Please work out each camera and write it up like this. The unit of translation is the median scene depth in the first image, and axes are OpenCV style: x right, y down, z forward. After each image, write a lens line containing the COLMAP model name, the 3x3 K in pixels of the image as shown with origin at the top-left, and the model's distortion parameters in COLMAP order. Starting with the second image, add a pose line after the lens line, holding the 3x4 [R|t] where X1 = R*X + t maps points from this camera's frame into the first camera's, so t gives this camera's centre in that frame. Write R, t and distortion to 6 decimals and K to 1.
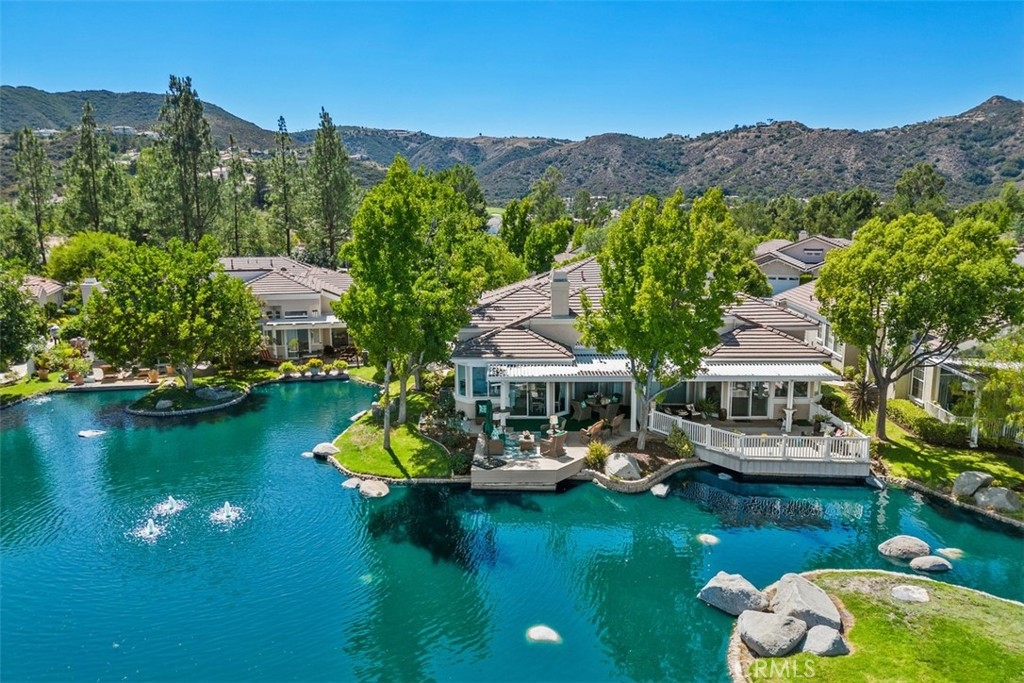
lens RADIAL K [[715.3, 0, 508.9], [0, 715.3, 342.7], [0, 0, 1]] dist [0.068274, -0.065124]
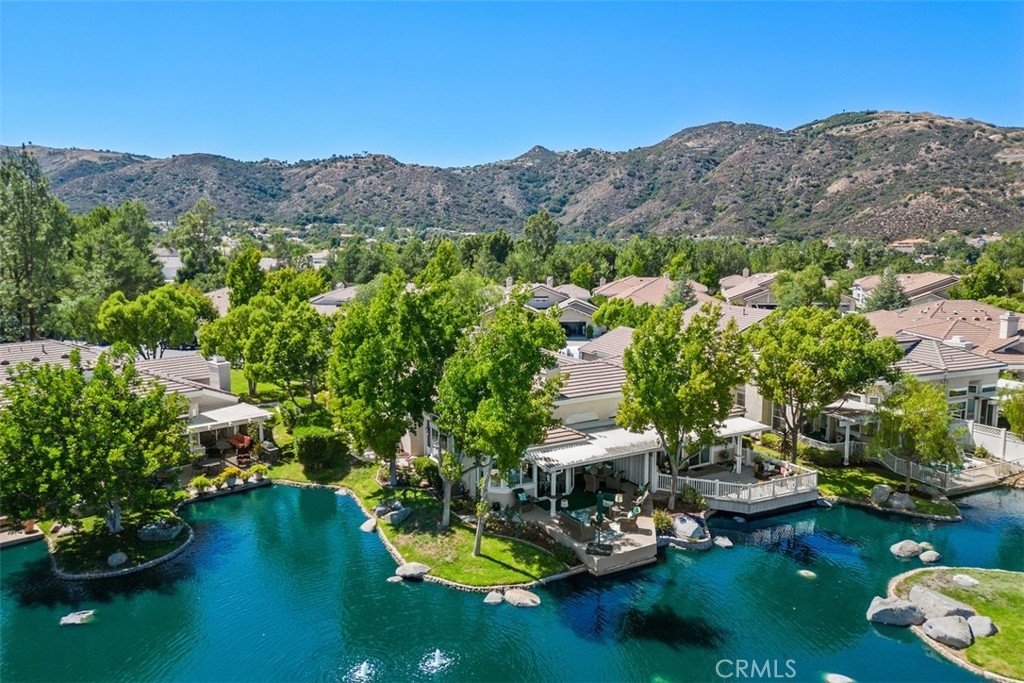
lens RADIAL K [[715.3, 0, 508.9], [0, 715.3, 342.7], [0, 0, 1]] dist [0.068274, -0.065124]
pose [[0.857970, -0.070749, 0.508805, -0.163292], [0.087451, 0.996129, -0.008954, -0.036125], [-0.506201, 0.052178, 0.860835, 0.021876]]
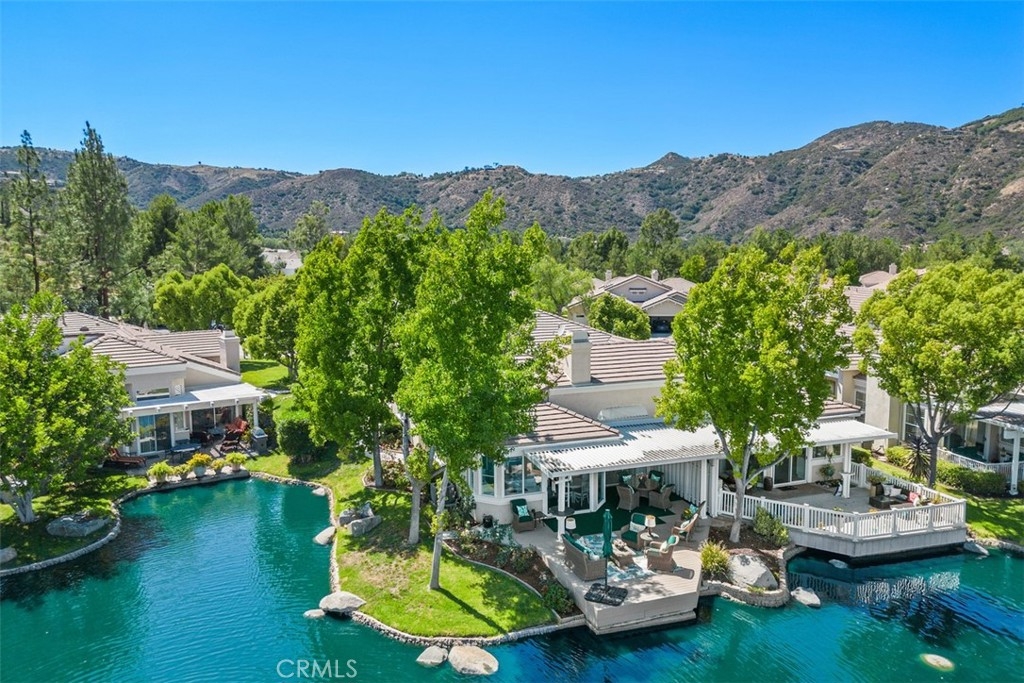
lens RADIAL K [[718.0, 0, 508.7], [0, 718.0, 343.9], [0, 0, 1]] dist [0.053782, -0.046056]
pose [[0.935709, -0.044437, 0.349964, -0.089438], [0.060672, 0.997524, -0.035558, -0.017658], [-0.347517, 0.054505, 0.936088, 0.072210]]
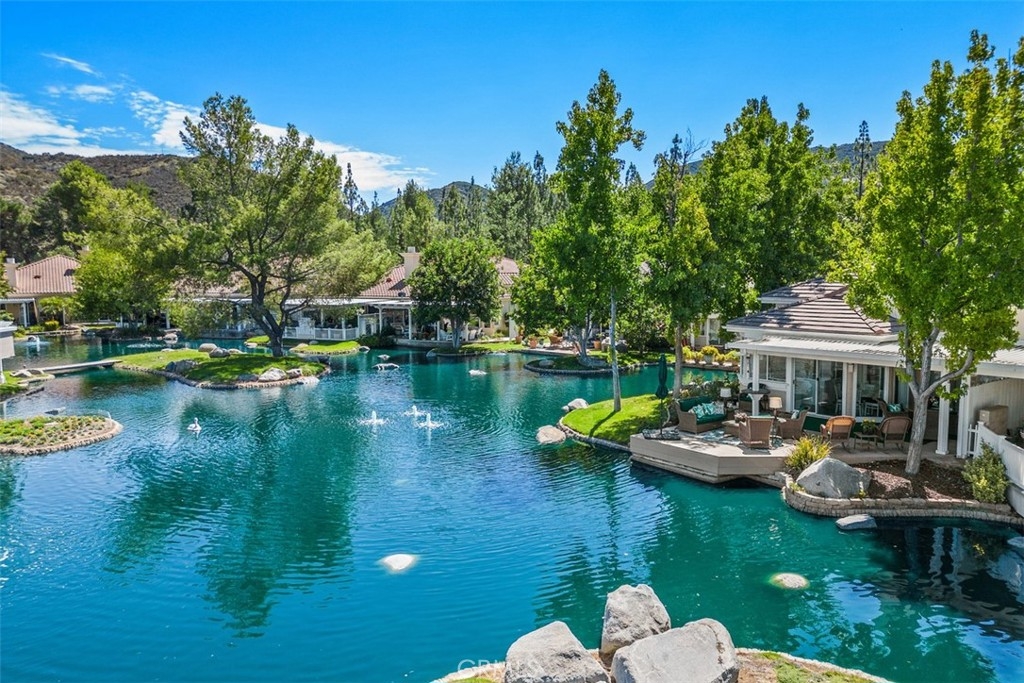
lens RADIAL K [[715.3, 0, 508.9], [0, 715.3, 342.7], [0, 0, 1]] dist [0.068274, -0.065124]
pose [[0.626697, 0.079163, -0.775232, 0.112765], [-0.129897, 0.991520, -0.003760, 0.021448], [0.768361, 0.103057, 0.631666, 0.083133]]
